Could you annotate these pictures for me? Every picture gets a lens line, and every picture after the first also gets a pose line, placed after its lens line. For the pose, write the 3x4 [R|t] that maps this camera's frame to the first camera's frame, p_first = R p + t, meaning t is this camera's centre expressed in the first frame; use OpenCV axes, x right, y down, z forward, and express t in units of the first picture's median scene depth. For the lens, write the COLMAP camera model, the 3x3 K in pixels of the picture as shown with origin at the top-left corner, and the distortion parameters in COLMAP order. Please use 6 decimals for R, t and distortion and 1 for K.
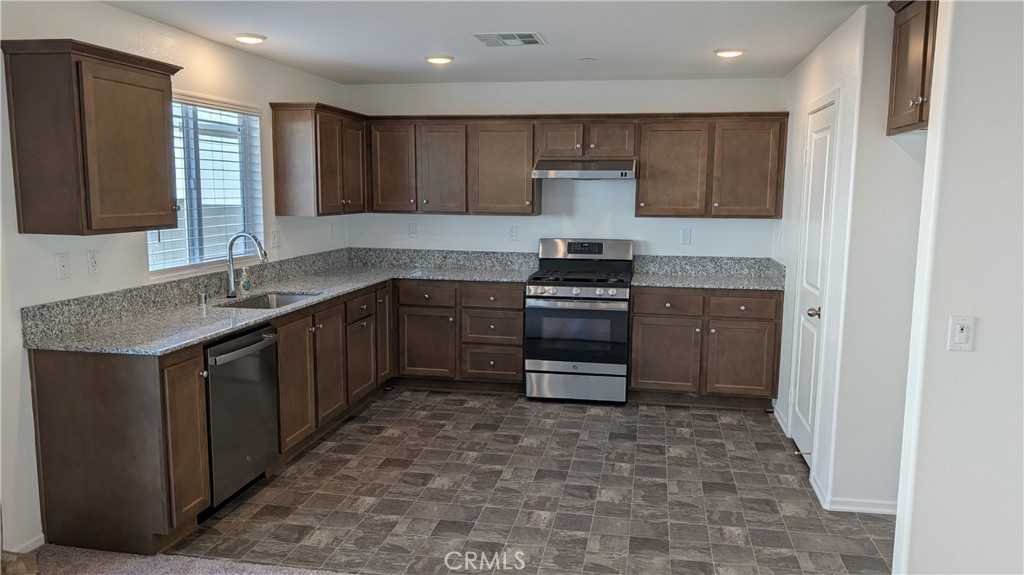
lens RADIAL K [[734.6, 0, 520.3], [0, 734.6, 291.4], [0, 0, 1]] dist [0.026915, -0.025046]
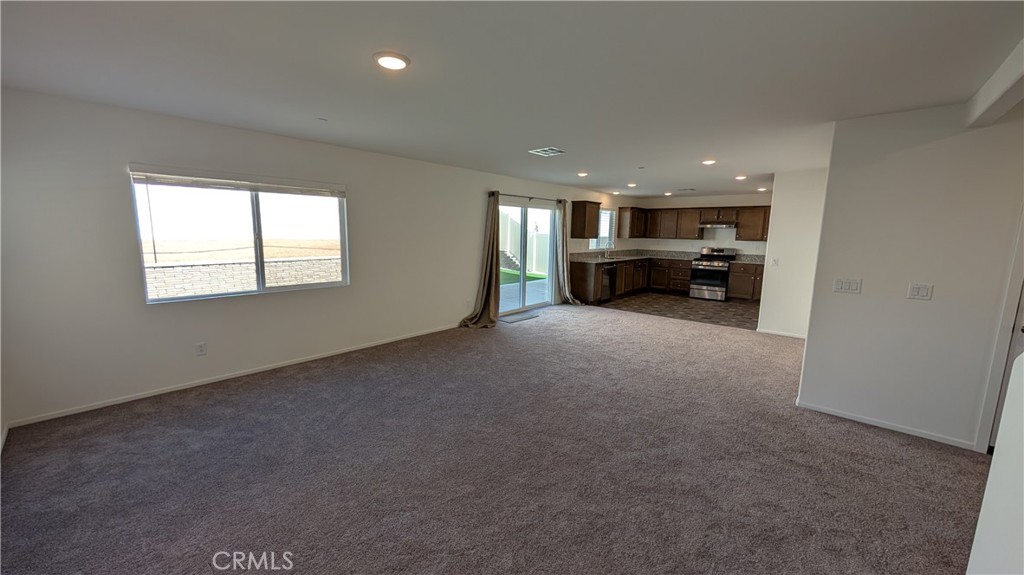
lens RADIAL K [[378.7, 0, 513.9], [0, 378.7, 293.6], [0, 0, 1]] dist [-0.000393, 0.000840]
pose [[0.852392, 0.086873, -0.515637, 0.205688], [-0.079247, 0.996174, 0.036831, 0.132473], [0.516864, 0.009468, 0.856015, -0.802634]]
